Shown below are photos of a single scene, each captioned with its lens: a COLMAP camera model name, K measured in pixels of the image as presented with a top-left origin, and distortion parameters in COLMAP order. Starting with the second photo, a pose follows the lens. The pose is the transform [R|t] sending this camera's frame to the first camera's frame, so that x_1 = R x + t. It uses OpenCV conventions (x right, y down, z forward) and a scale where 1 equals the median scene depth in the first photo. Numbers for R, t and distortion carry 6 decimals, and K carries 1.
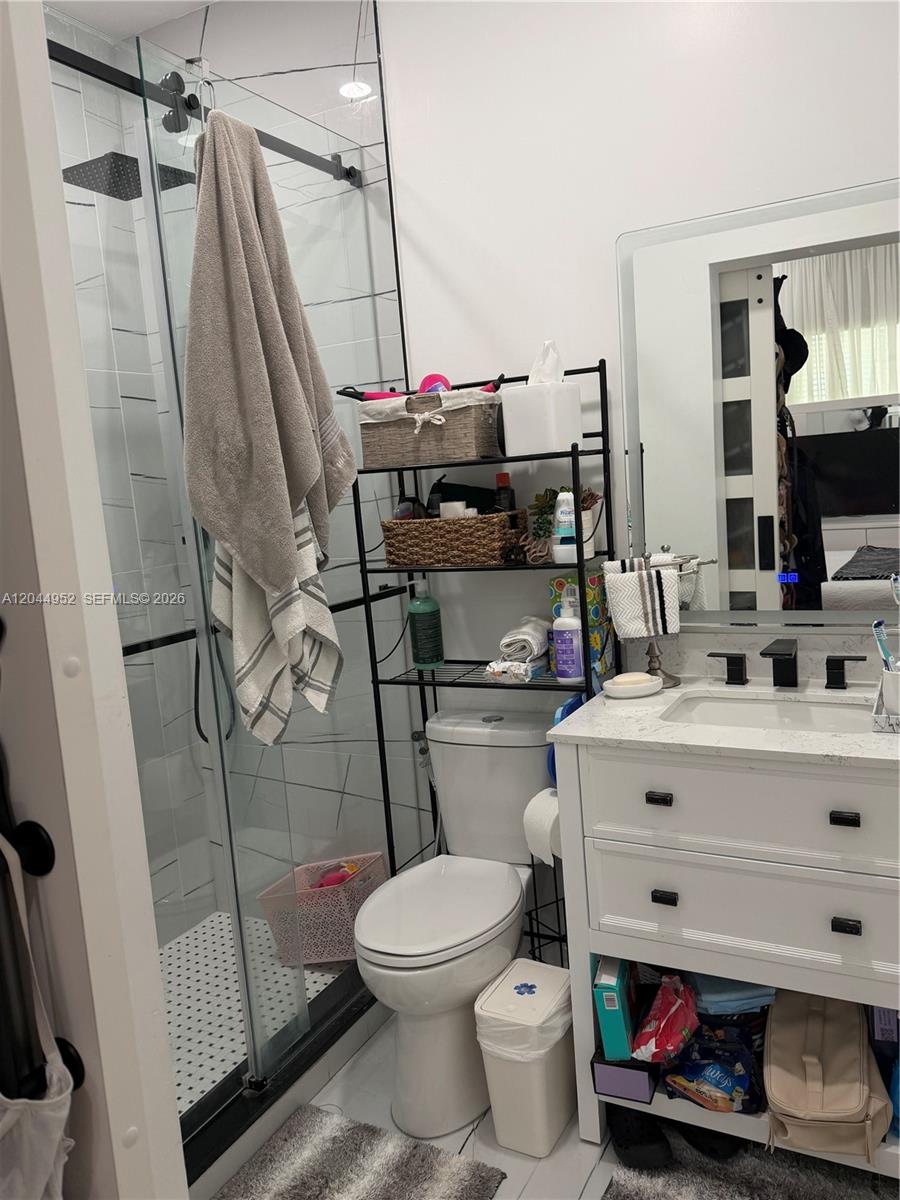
lens RADIAL K [[921.0, 0, 450.0], [0, 921.0, 600.0], [0, 0, 1]] dist [0.144182, -0.242380]
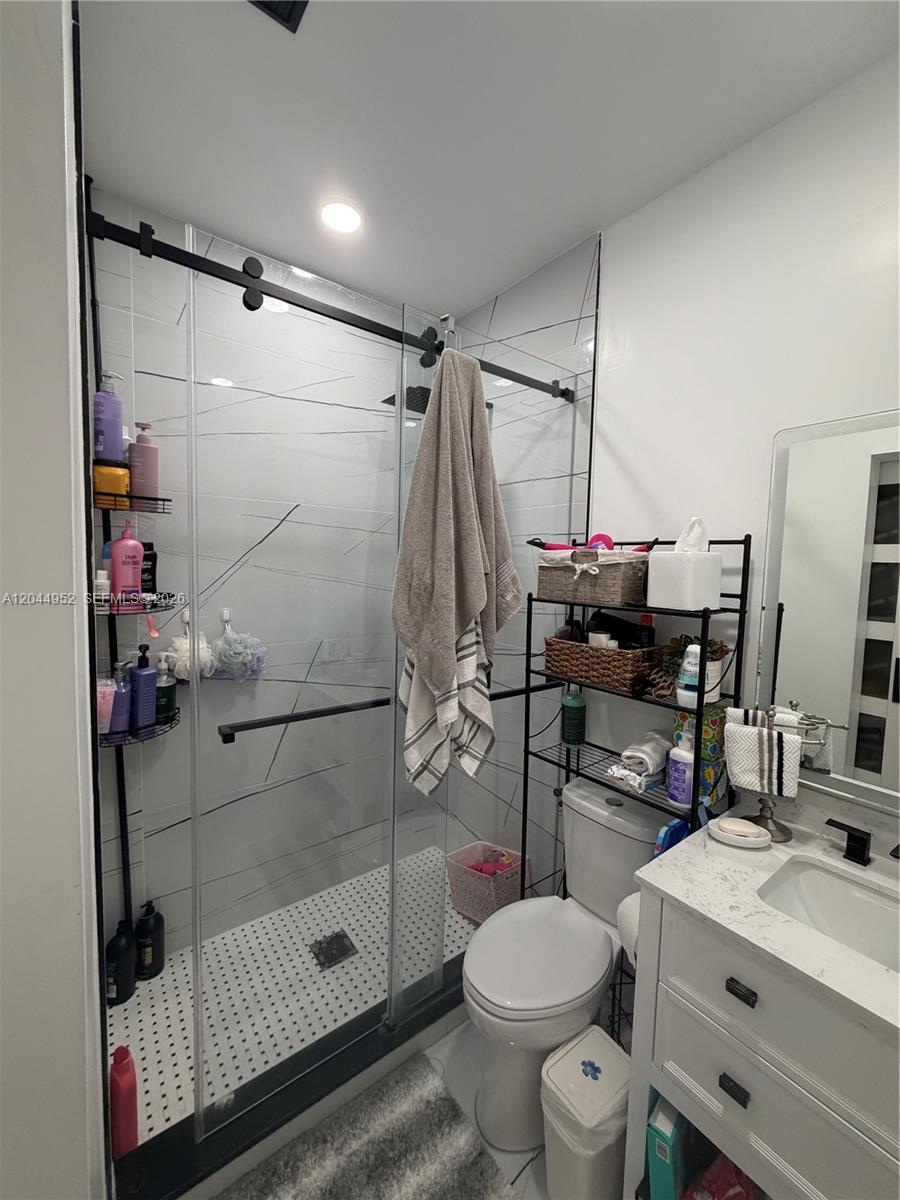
lens RADIAL K [[474.7, 0, 447.4], [0, 474.7, 594.8], [0, 0, 1]] dist [0.000578, 0.000172]
pose [[0.900901, 0.128047, -0.414707, 0.081833], [-0.149619, 0.988545, -0.019801, -0.117593], [0.407421, 0.079887, 0.909739, 0.319063]]
